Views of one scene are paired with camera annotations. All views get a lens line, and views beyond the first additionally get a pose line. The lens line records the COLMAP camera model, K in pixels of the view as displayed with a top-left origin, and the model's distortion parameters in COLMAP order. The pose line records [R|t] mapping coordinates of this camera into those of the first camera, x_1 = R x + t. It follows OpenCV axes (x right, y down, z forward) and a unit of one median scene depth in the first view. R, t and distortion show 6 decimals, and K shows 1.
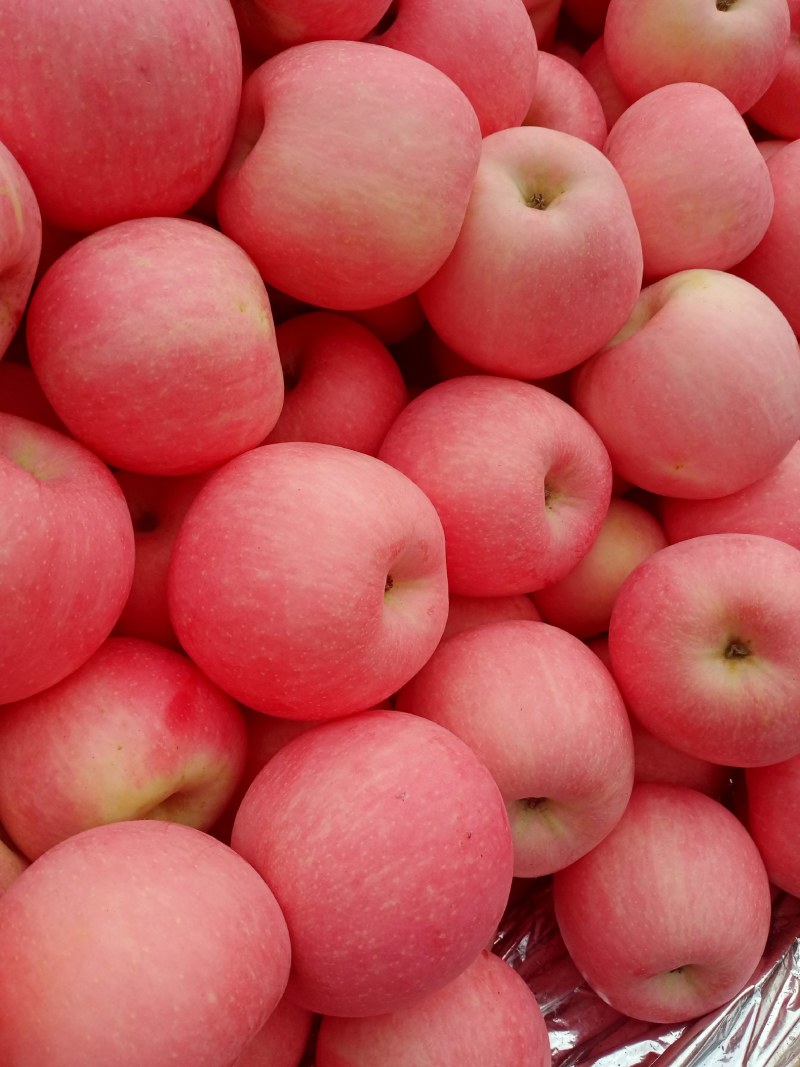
lens RADIAL K [[796.3, 0, 379.9], [0, 796.3, 531.1], [0, 0, 1]] dist [0.068603, -0.118790]
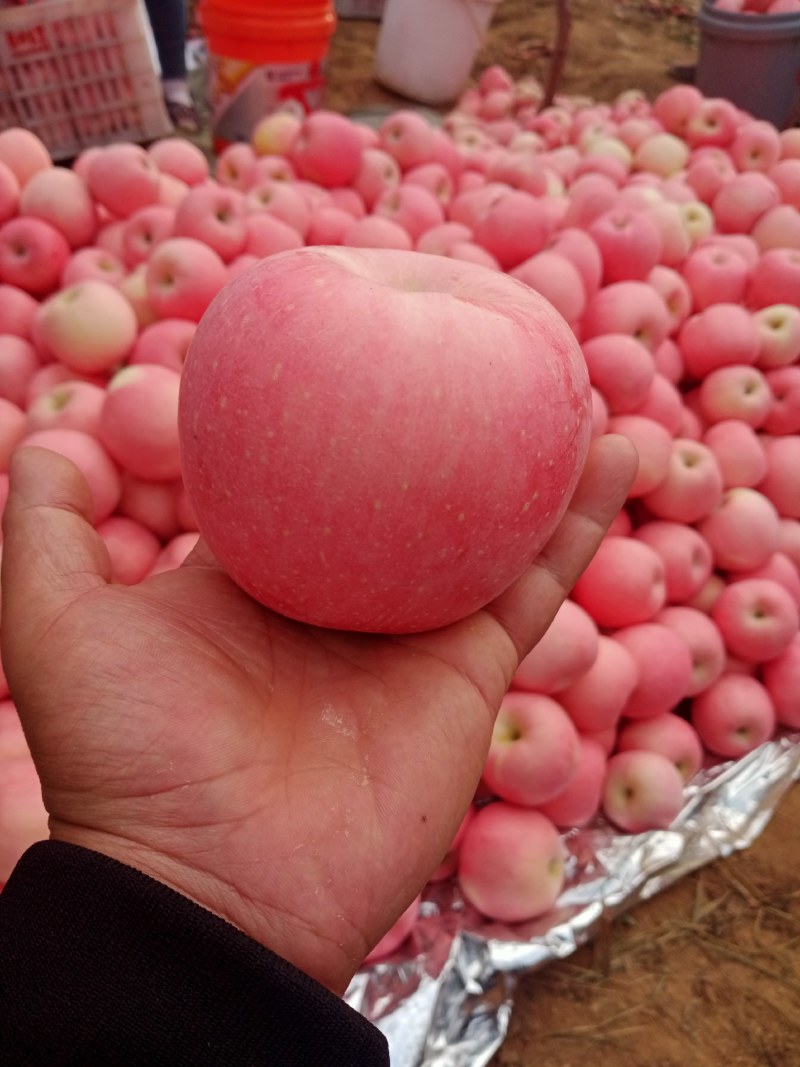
lens RADIAL K [[859.1, 0, 416.7], [0, 859.1, 521.2], [0, 0, 1]] dist [0.095616, -0.137282]
pose [[0.997306, 0.057199, 0.045933, -1.079551], [-0.047345, 0.980140, -0.192571, 0.527886], [-0.056035, 0.189878, 0.980207, -2.352739]]
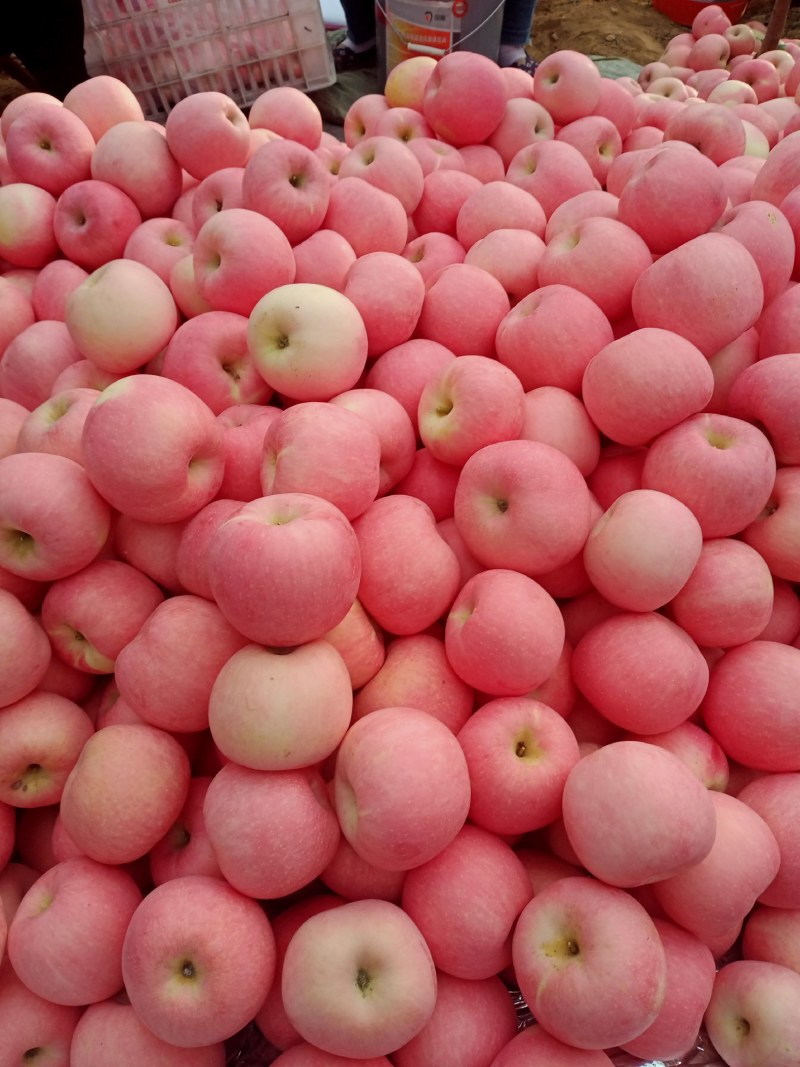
lens RADIAL K [[859.1, 0, 416.7], [0, 859.1, 521.2], [0, 0, 1]] dist [0.095616, -0.137282]
pose [[0.976674, 0.145967, -0.157482, -0.767049], [-0.167511, 0.976789, -0.133505, 0.050727], [0.134340, 0.156771, 0.978456, -1.601770]]
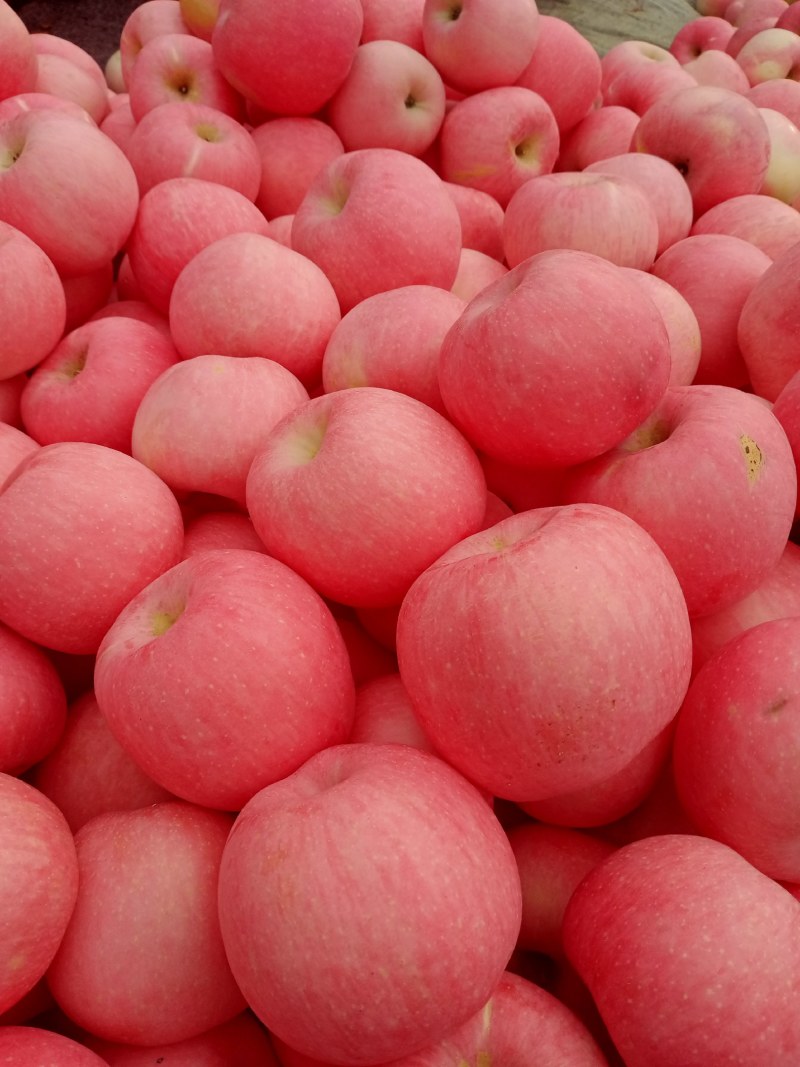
lens RADIAL K [[882.0, 0, 379.8], [0, 882.0, 534.9], [0, 0, 1]] dist [0.070231, -0.150841]
pose [[0.945696, 0.287639, -0.151403, -0.504178], [-0.291499, 0.956565, -0.003457, -1.247374], [0.143832, 0.047403, 0.988466, -0.125744]]
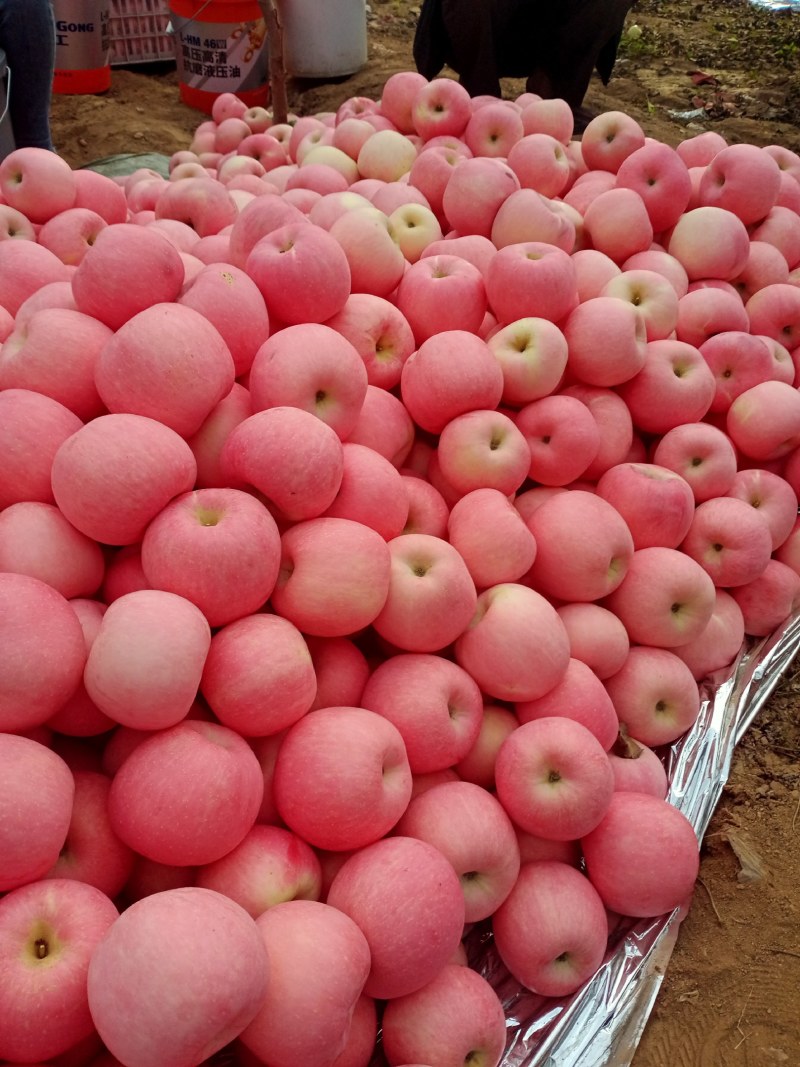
lens RADIAL K [[858.3, 0, 387.8], [0, 858.3, 532.2], [0, 0, 1]] dist [0.133783, -0.221877]
pose [[0.982371, -0.134291, 0.130052, -0.184524], [0.160418, 0.962764, -0.217606, -0.040565], [-0.095987, 0.234632, 0.967334, -1.328997]]
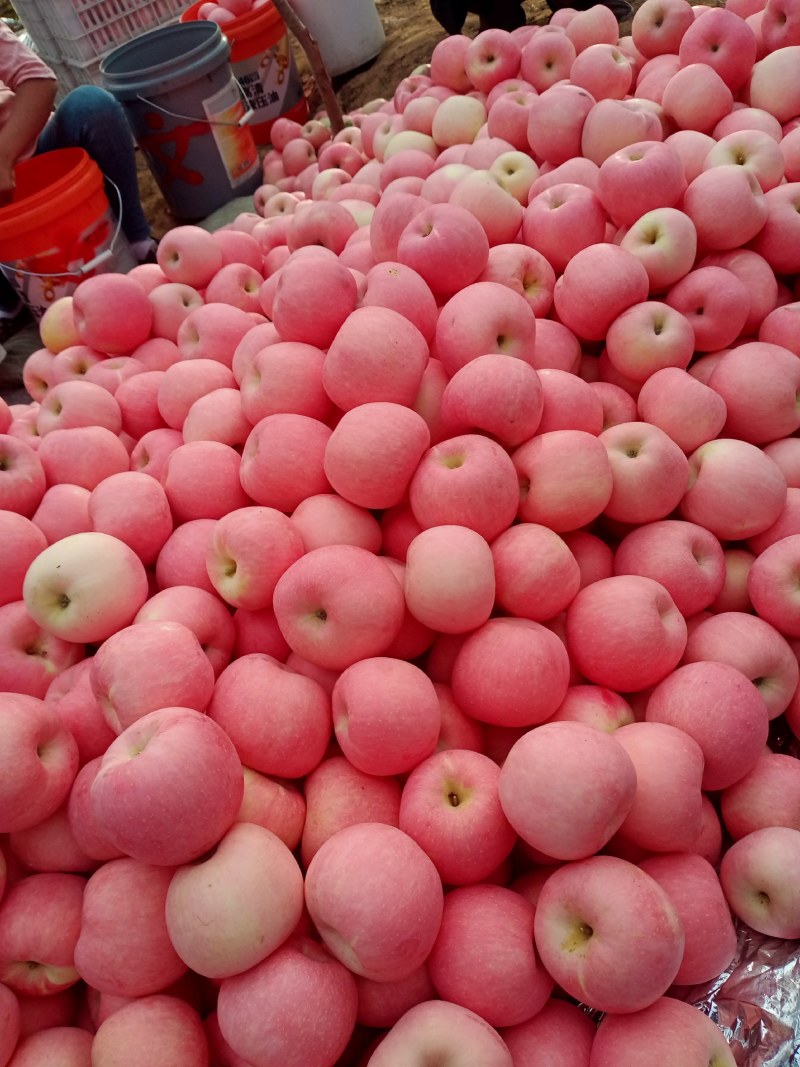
lens RADIAL K [[855.7, 0, 400.0], [0, 855.7, 533.5], [0, 0, 1]] dist [0.105688, -0.134233]
pose [[0.902151, -0.430711, -0.024721, -0.534634], [0.414460, 0.881171, -0.227510, 0.115971], [0.119775, 0.195003, 0.973462, -1.765404]]
